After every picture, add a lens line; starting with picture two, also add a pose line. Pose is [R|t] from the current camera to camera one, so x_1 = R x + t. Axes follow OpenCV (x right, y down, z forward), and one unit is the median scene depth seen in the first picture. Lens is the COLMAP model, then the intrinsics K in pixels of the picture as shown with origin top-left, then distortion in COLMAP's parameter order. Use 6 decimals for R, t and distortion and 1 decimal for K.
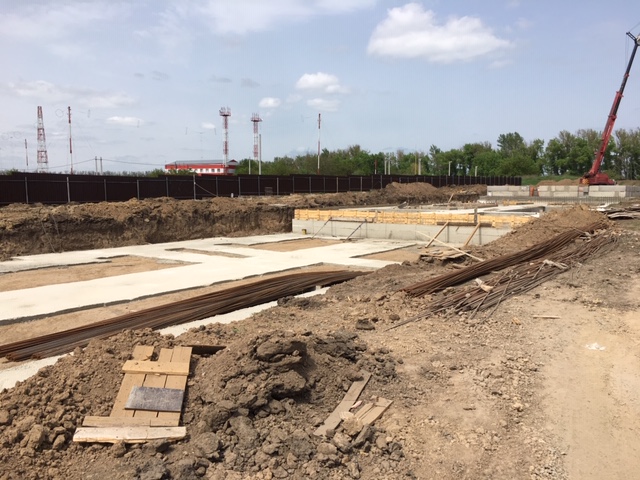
lens RADIAL K [[541.7, 0, 316.8], [0, 541.7, 240.4], [0, 0, 1]] dist [0.082491, -0.111987]
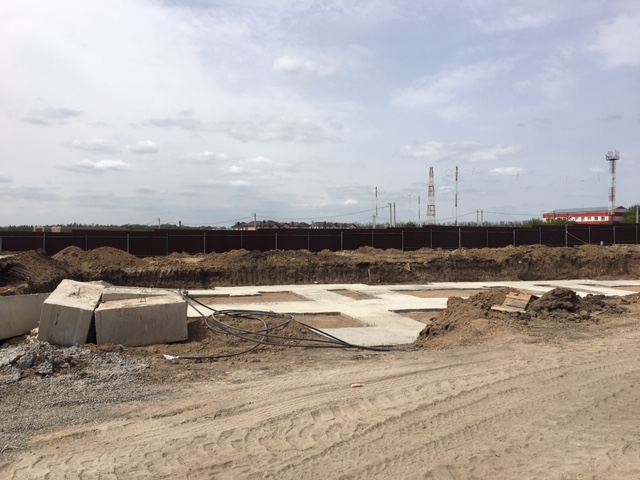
lens RADIAL K [[541.7, 0, 317.7], [0, 541.7, 245.5], [0, 0, 1]] dist [0.082491, -0.111987]
pose [[0.789654, 0.010874, -0.613456, 0.037298], [-0.060236, 0.996387, -0.059875, 0.011605], [0.610588, 0.084233, 0.787456, -0.112648]]
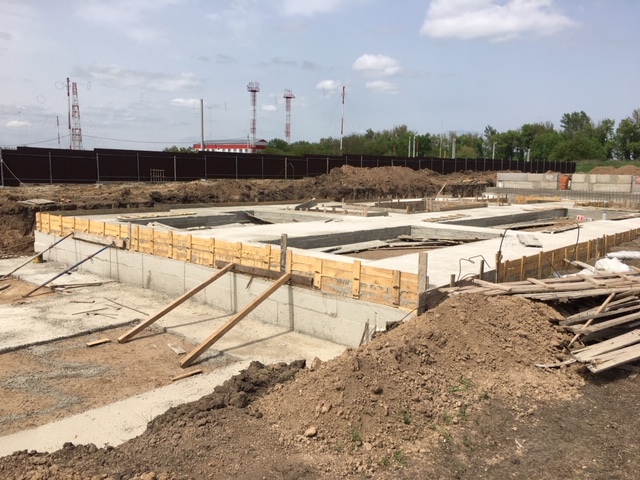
lens RADIAL K [[541.7, 0, 319.4], [0, 541.7, 240.7], [0, 0, 1]] dist [0.082491, -0.111987]
pose [[0.994237, 0.029605, -0.103034, 0.142634], [-0.026308, 0.999102, 0.033213, -0.027078], [0.103925, -0.030311, 0.994123, 0.249846]]
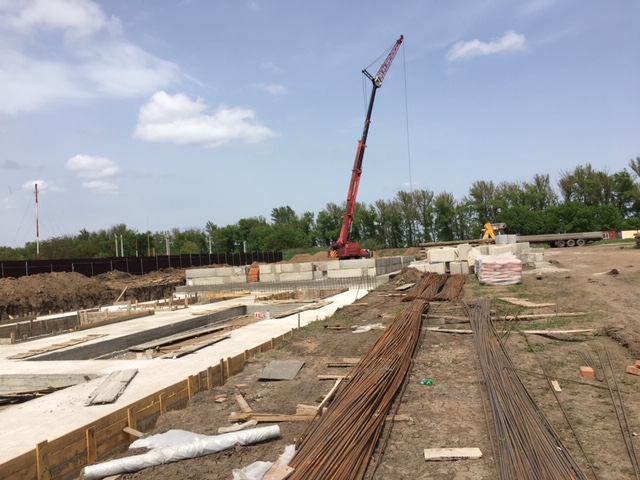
lens RADIAL K [[542.4, 0, 315.8], [0, 542.4, 245.0], [0, 0, 1]] dist [0.041589, 0.004595]
pose [[0.931536, -0.050754, 0.360091, 0.201379], [0.098644, 0.988353, -0.115880, -0.036032], [-0.350015, 0.143467, 0.925692, 0.321979]]
